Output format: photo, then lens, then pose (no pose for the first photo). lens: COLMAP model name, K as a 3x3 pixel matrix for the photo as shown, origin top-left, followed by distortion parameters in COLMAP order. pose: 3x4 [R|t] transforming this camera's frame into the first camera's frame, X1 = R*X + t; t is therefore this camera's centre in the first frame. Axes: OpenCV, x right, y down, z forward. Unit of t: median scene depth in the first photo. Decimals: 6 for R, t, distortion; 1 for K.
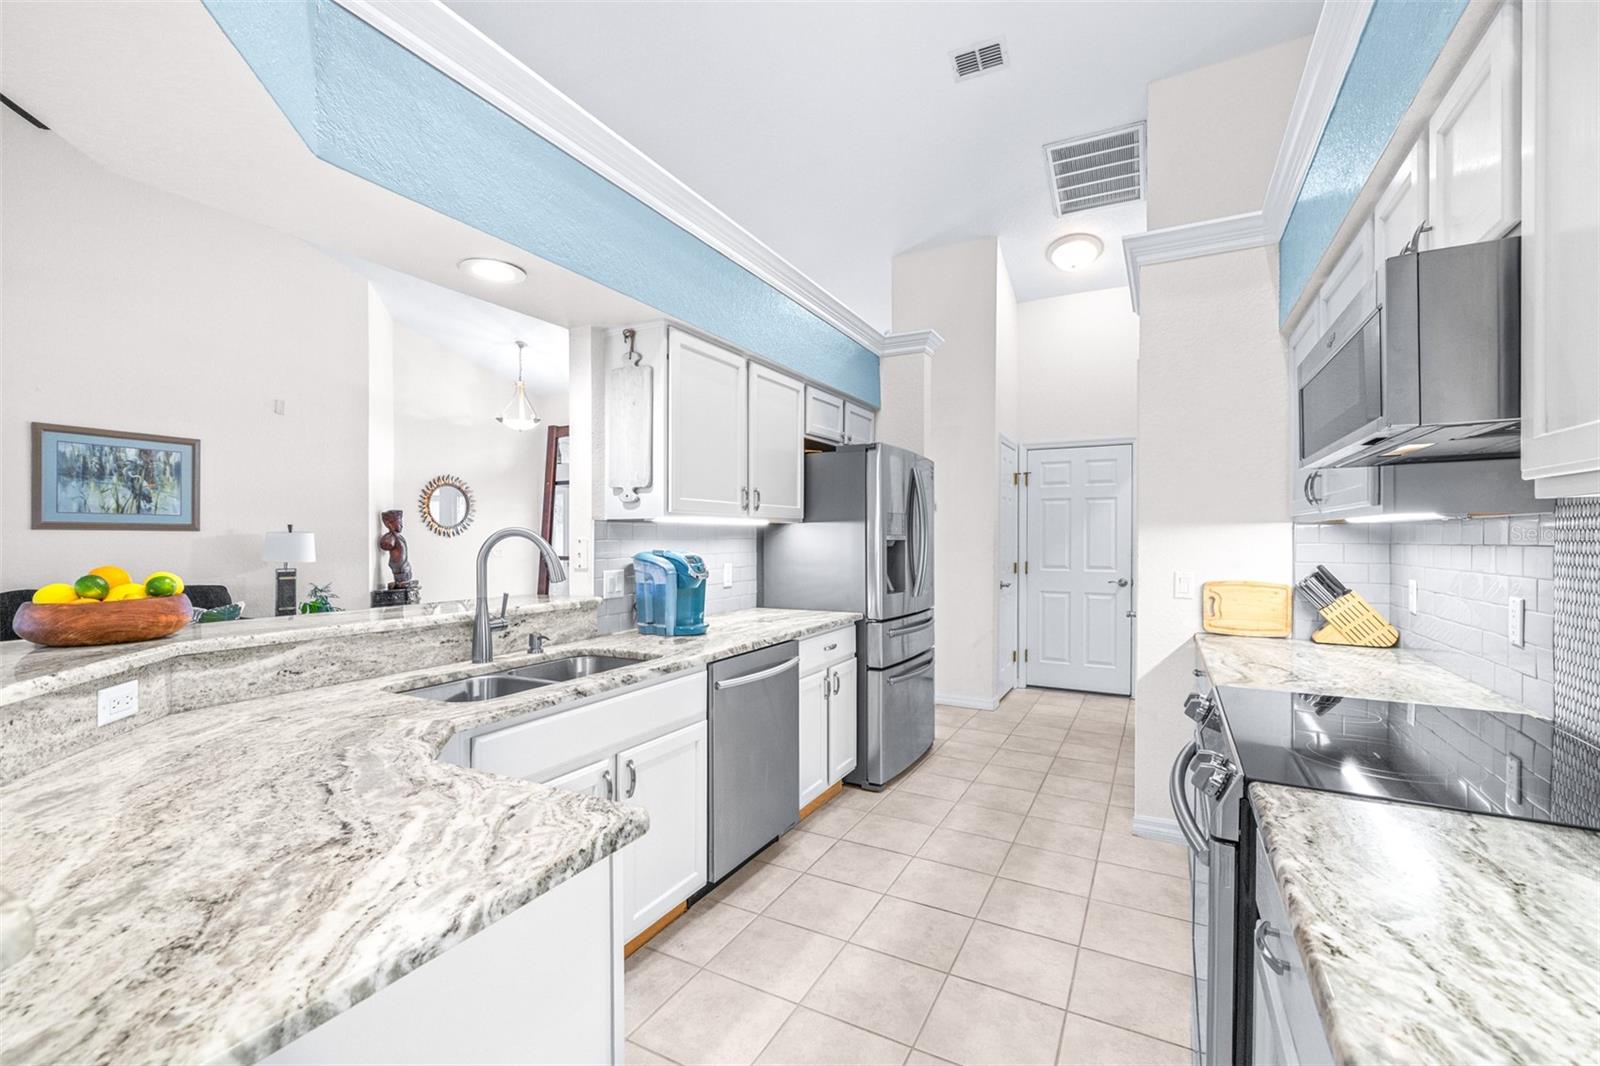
lens RADIAL K [[683.7, 0, 800.7], [0, 683.7, 537.0], [0, 0, 1]] dist [-0.002803, 0.000130]
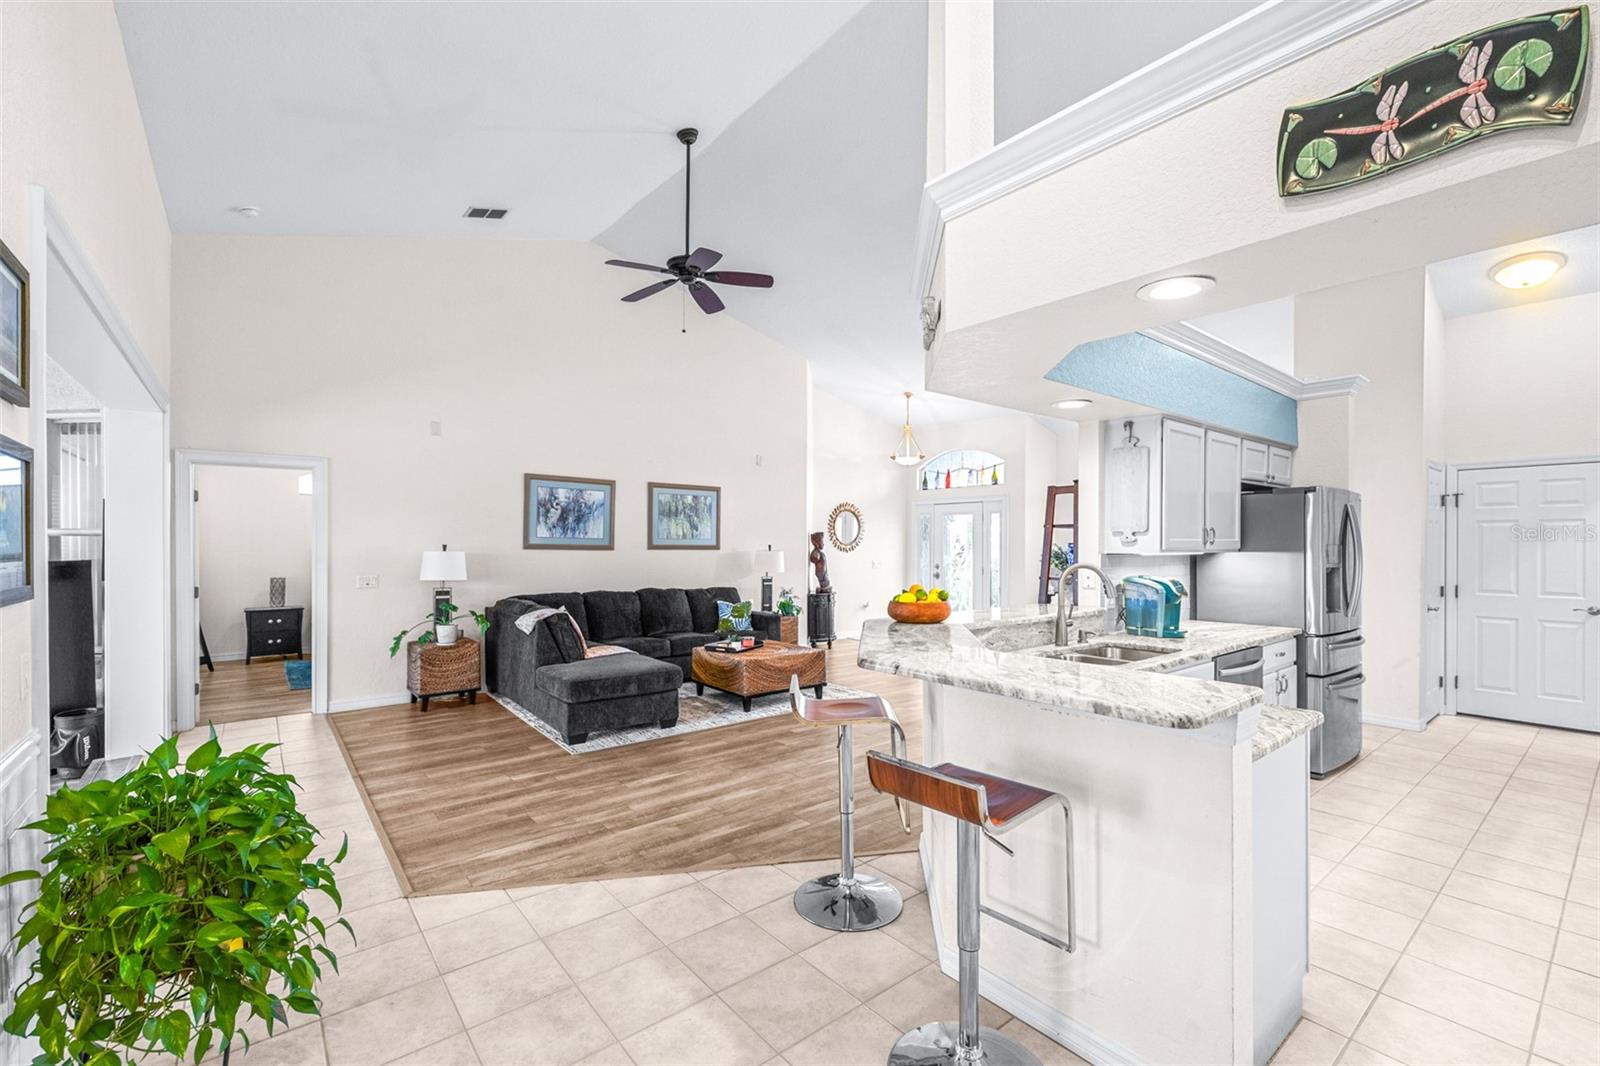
lens RADIAL K [[683.7, 0, 795.5], [0, 683.7, 541.6], [0, 0, 1]] dist [-0.002803, 0.000130]
pose [[0.916215, 0.000539, -0.400686, -0.196592], [-0.002305, 0.999990, -0.003925, -0.027617], [0.400680, 0.004520, 0.916207, -0.364474]]
